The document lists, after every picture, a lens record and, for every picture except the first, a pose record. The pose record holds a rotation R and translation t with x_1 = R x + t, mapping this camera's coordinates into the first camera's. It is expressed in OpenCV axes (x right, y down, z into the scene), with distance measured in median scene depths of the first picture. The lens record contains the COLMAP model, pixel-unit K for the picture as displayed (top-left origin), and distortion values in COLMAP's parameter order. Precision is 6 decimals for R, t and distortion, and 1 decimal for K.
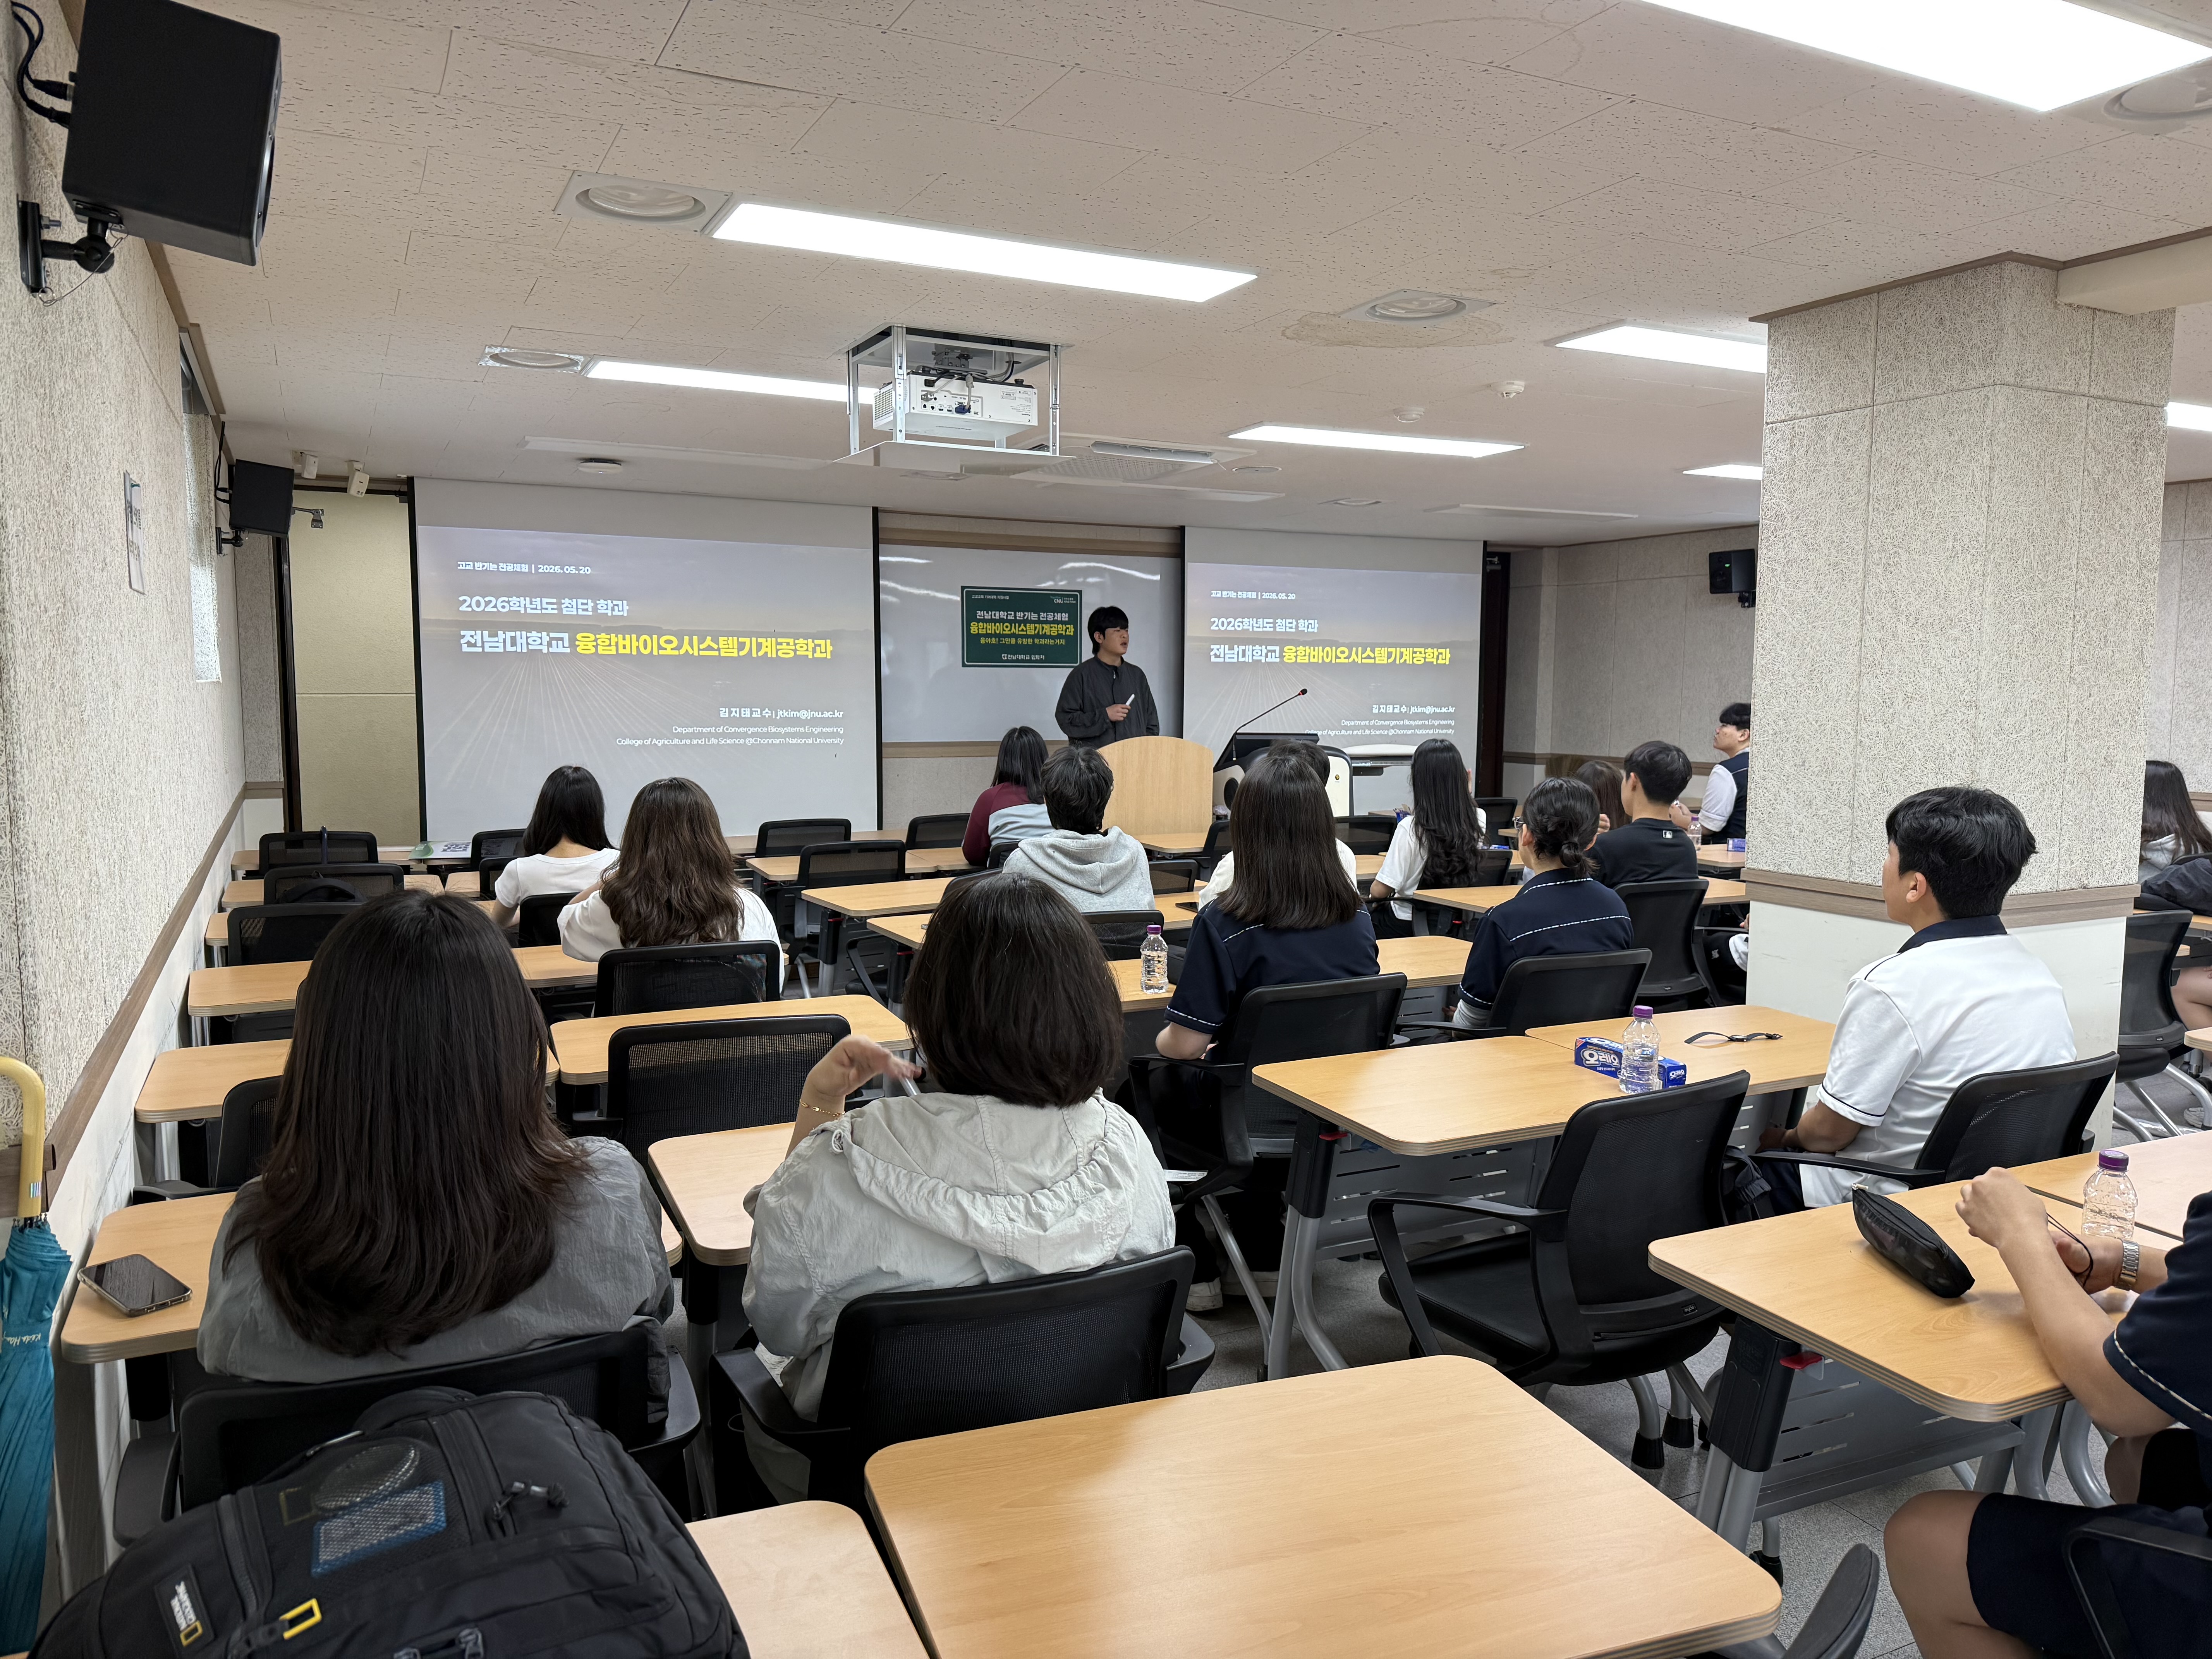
lens RADIAL K [[1556.3, 0, 1106.0], [0, 1556.3, 829.5], [0, 0, 1]] dist [-0.000042, -0.001311]
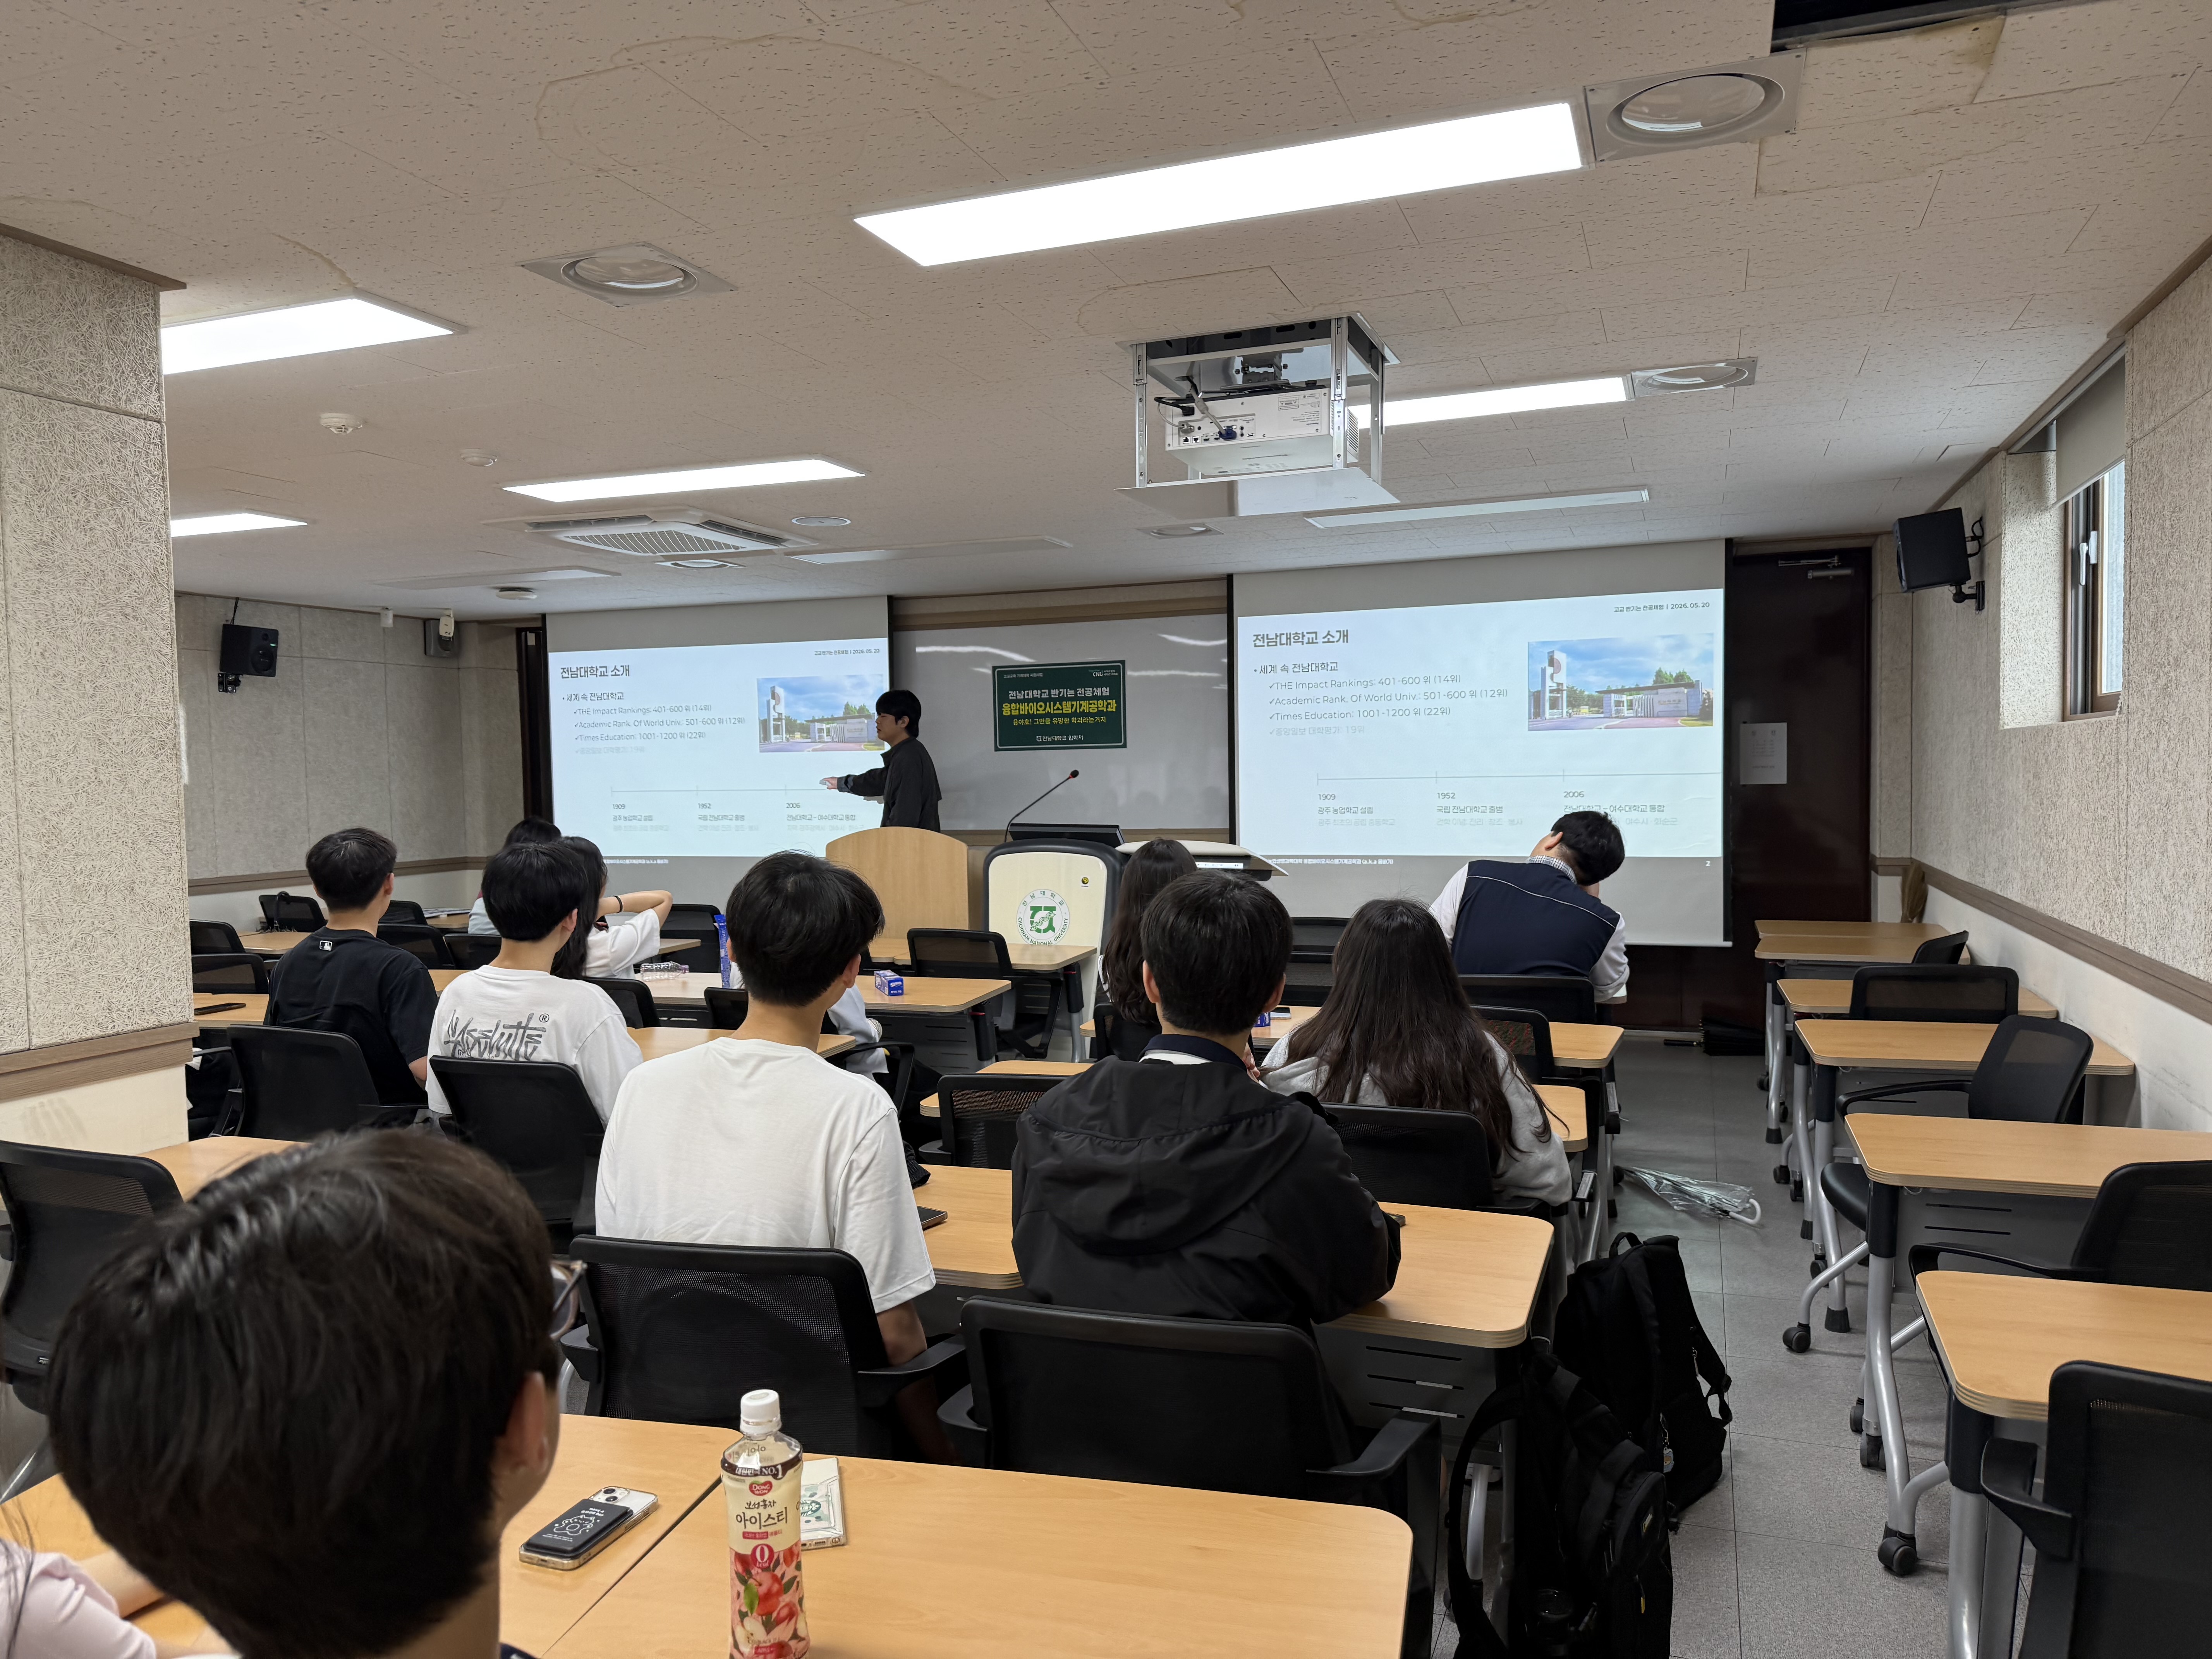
lens RADIAL K [[1556.3, 0, 1106.0], [0, 1556.3, 829.5], [0, 0, 1]] dist [-0.000042, -0.001311]
pose [[0.672411, 0.009738, -0.740114, 0.551822], [-0.049696, 0.998251, -0.032016, -0.025390], [0.738508, 0.058309, 0.671719, 0.353378]]
